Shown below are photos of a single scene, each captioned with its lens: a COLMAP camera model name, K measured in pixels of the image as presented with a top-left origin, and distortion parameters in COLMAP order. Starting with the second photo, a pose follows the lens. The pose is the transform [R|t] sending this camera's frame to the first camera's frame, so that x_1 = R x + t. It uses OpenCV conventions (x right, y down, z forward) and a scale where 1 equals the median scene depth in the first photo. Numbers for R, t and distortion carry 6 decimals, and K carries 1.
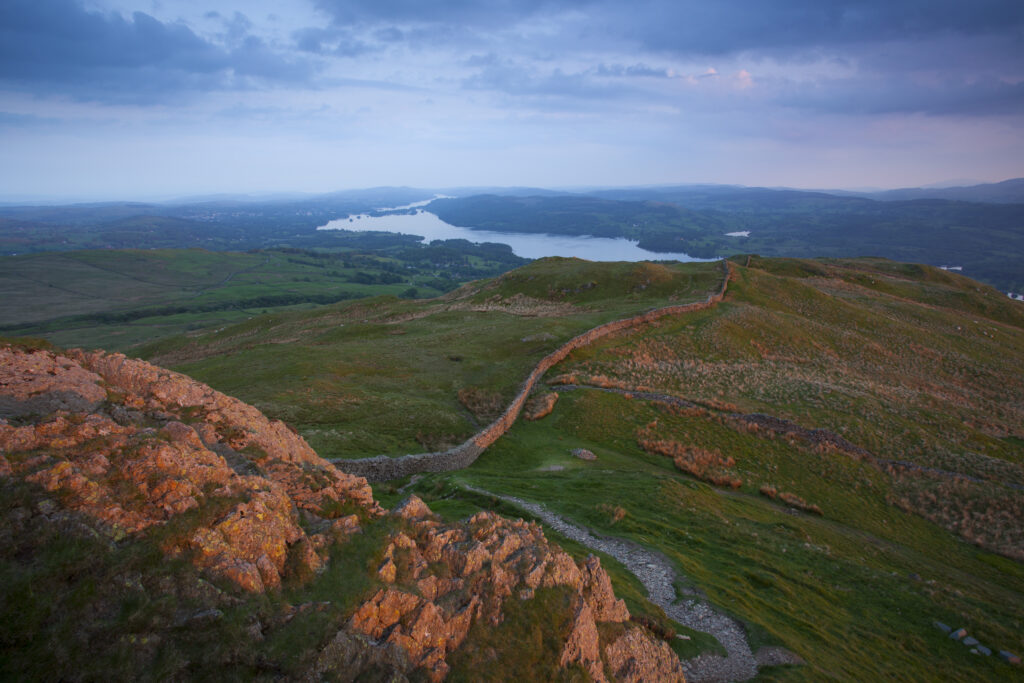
lens RADIAL K [[531.4, 0, 513.2], [0, 531.4, 326.6], [0, 0, 1]] dist [-0.051715, 0.000231]
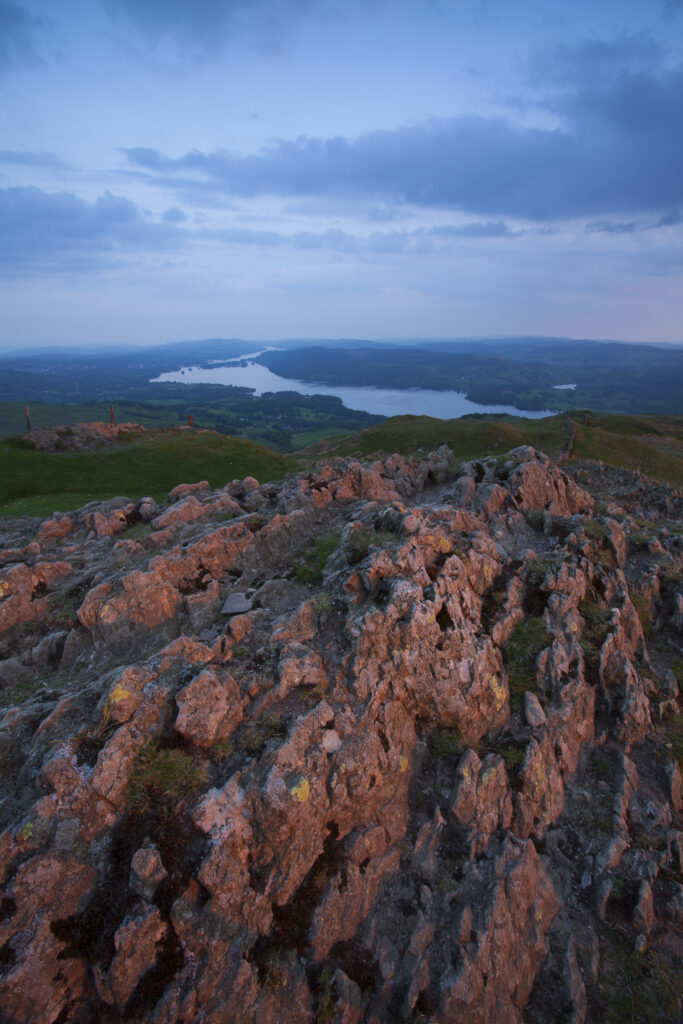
lens RADIAL K [[531.4, 0, 319.9], [0, 531.4, 509.0], [0, 0, 1]] dist [-0.051715, 0.000231]
pose [[0.999905, 0.001801, -0.013646, -0.154799], [-0.000940, 0.998020, 0.062883, -0.015893], [0.013732, -0.062864, 0.997928, -0.161622]]
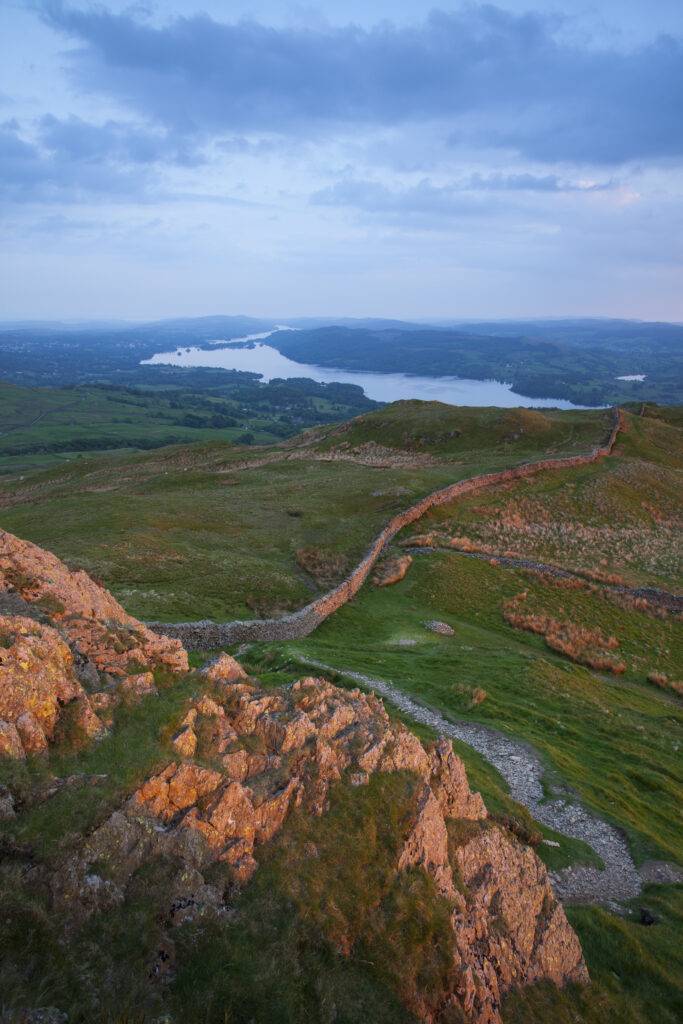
lens RADIAL K [[611.5, 0, 337.2], [0, 611.5, 499.9], [0, 0, 1]] dist [-0.038396, 0.003451]
pose [[0.998802, 0.026450, -0.041170, 0.001461], [-0.025152, 0.999180, 0.031744, 0.003950], [0.041976, -0.030670, 0.998648, 0.005921]]
